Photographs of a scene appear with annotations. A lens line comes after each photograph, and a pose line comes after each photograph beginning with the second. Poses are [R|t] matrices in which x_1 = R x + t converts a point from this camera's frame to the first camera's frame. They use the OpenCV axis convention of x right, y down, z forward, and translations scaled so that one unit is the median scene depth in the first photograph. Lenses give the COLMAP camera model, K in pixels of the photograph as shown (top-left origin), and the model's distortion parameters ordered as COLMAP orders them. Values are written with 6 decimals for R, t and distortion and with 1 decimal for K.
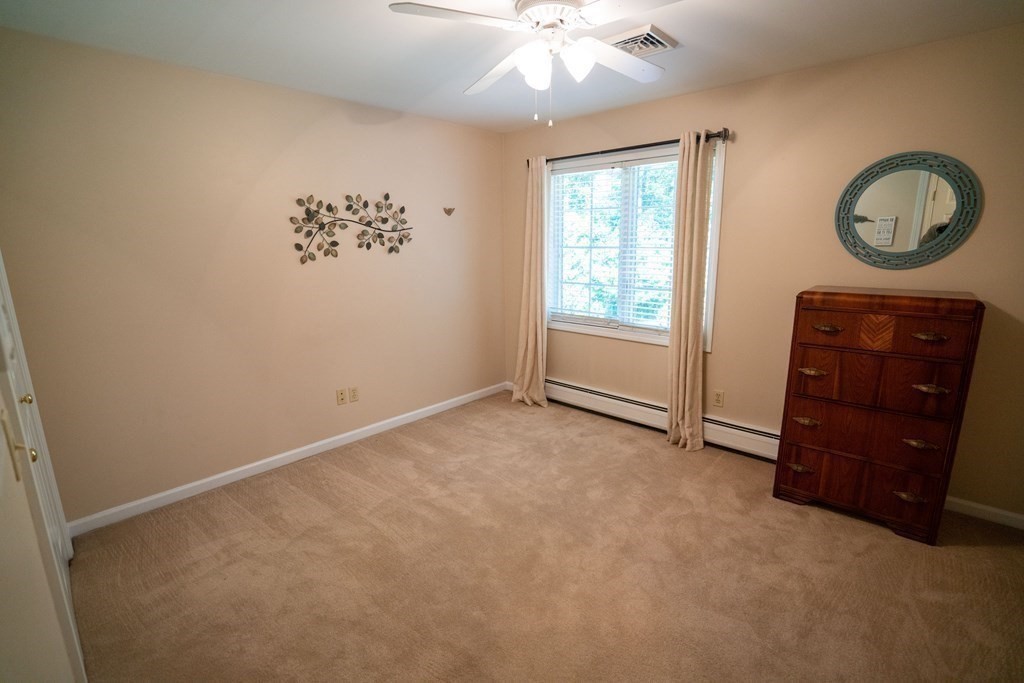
lens RADIAL K [[470.1, 0, 514.2], [0, 470.1, 334.7], [0, 0, 1]] dist [-0.043314, 0.012384]
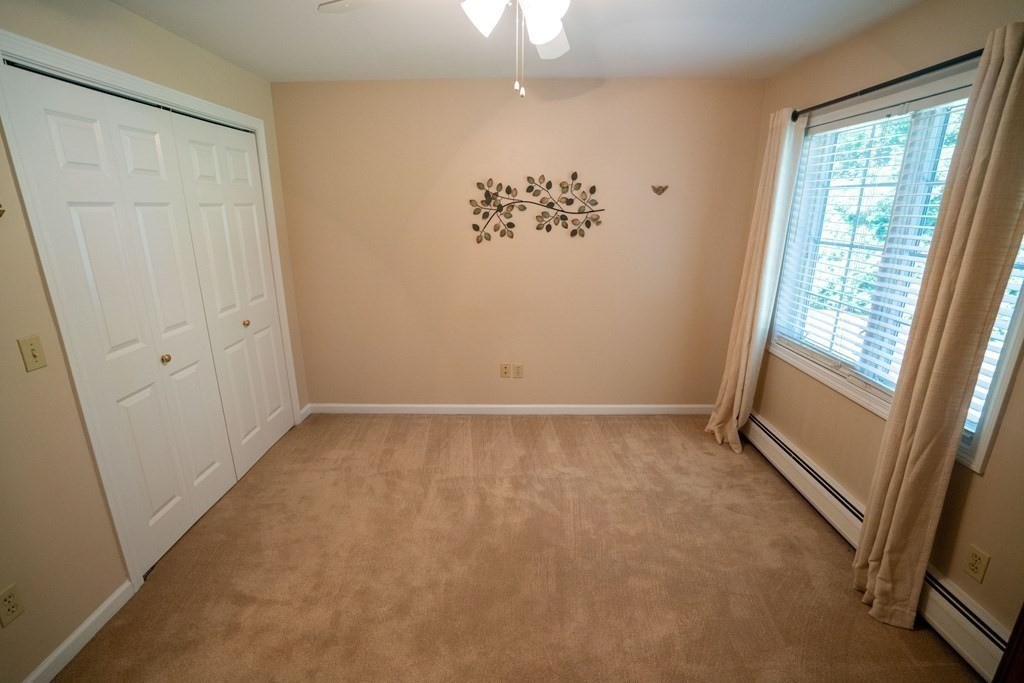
lens RADIAL K [[470.1, 0, 506.6], [0, 470.1, 342.0], [0, 0, 1]] dist [-0.043314, 0.012384]
pose [[0.674948, 0.219422, -0.704485, 0.390106], [-0.156131, 0.975612, 0.154283, -0.100420], [0.721157, 0.005859, 0.692747, 0.273341]]
